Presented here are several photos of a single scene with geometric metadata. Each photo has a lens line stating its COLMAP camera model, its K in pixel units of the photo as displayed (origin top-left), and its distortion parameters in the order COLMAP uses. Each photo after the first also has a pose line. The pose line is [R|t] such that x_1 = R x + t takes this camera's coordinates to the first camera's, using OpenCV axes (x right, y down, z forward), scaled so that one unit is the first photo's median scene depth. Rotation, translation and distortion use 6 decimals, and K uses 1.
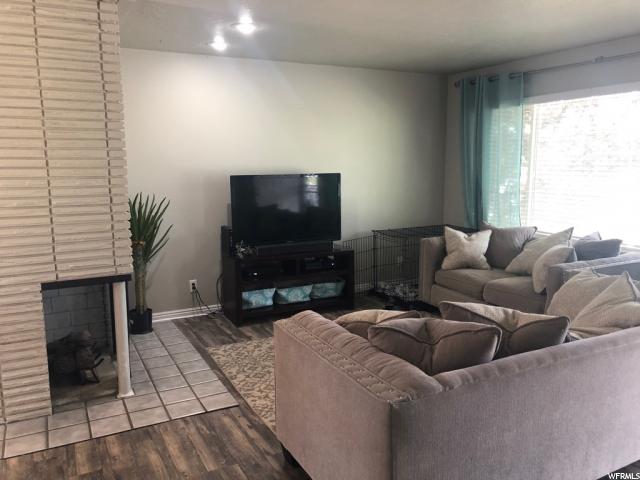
lens RADIAL K [[533.0, 0, 319.2], [0, 533.0, 242.1], [0, 0, 1]] dist [0.021533, 0.011740]
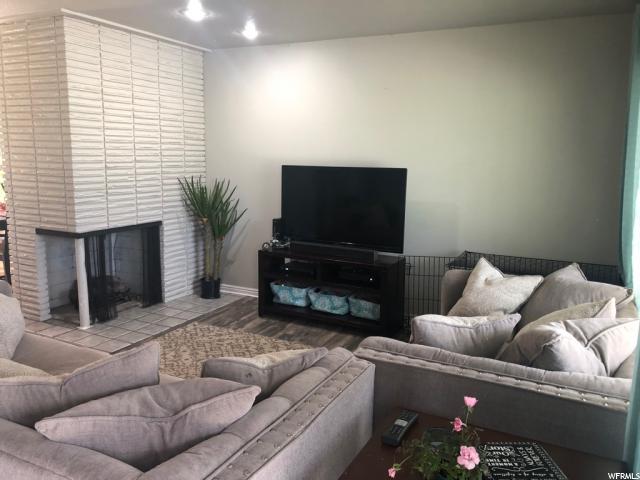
lens RADIAL K [[533.0, 0, 318.6], [0, 533.0, 234.9], [0, 0, 1]] dist [0.021533, 0.011740]
pose [[0.570306, 0.147114, -0.808151, 0.693708], [-0.151510, 0.985791, 0.072531, -0.080270], [0.807339, 0.081078, 0.584492, 0.499721]]
